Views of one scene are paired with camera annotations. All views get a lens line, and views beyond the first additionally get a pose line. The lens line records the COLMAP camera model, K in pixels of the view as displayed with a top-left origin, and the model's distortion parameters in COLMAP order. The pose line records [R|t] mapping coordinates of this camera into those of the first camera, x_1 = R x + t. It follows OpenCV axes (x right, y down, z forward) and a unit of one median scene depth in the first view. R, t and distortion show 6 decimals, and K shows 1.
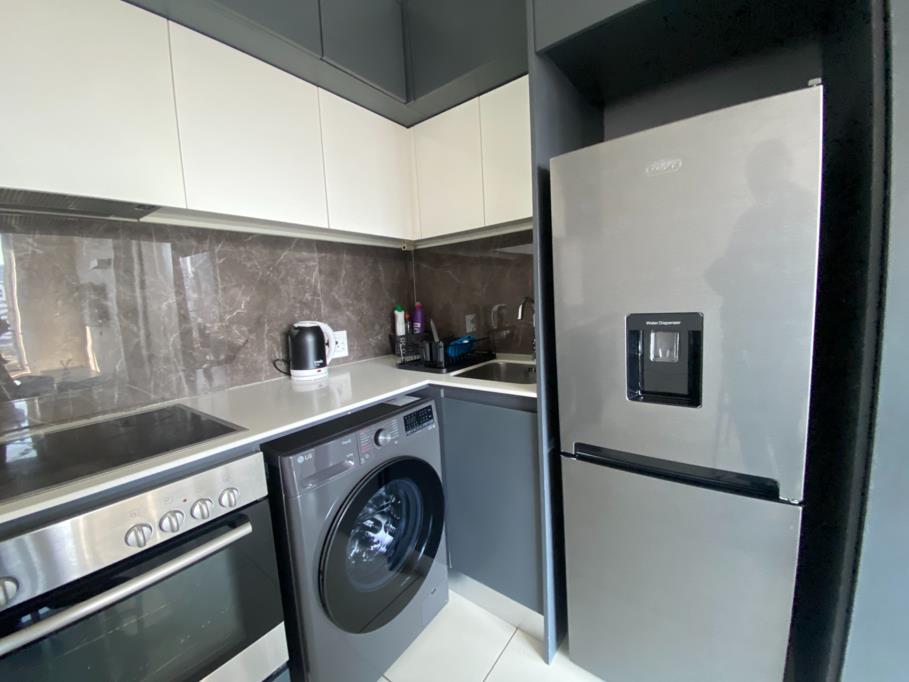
lens RADIAL K [[363.7, 0, 454.8], [0, 363.7, 342.5], [0, 0, 1]] dist [0.021109, -0.023728]
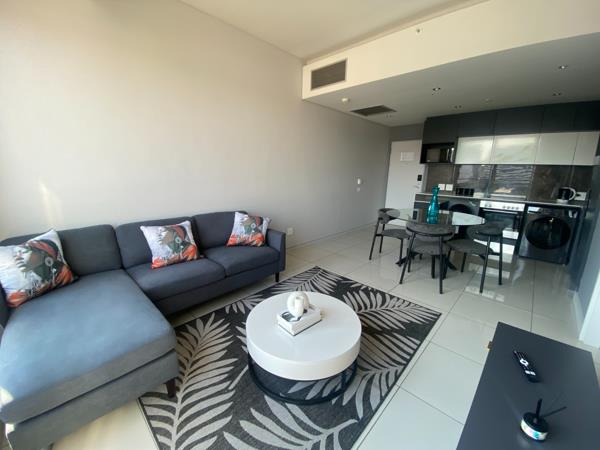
lens RADIAL K [[240.0, 0, 300.2], [0, 240.0, 226.0], [0, 0, 1]] dist [0.021109, -0.023728]
pose [[-0.126696, 0.267843, -0.955096, 2.586423], [-0.132068, 0.949728, 0.283857, -0.010319], [0.983111, 0.162101, -0.084953, -1.558420]]
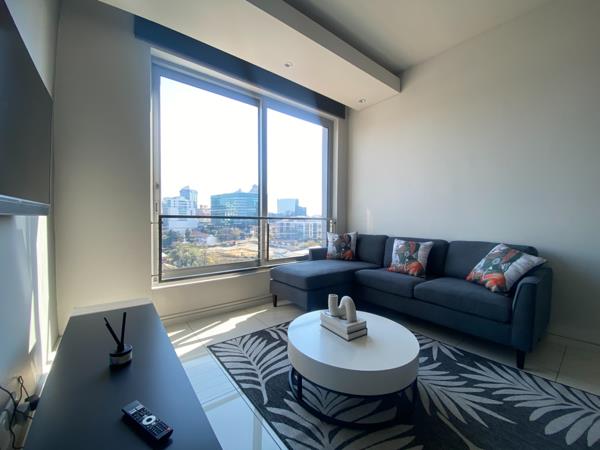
lens RADIAL K [[243.5, 0, 300.0], [0, 243.5, 225.0], [0, 0, 1]] dist [0.009808, -0.012205]
pose [[-0.965337, 0.036324, 0.258467, 1.498604], [0.070290, 0.989863, 0.123409, 0.137988], [-0.251364, 0.137299, -0.958105, -0.547523]]
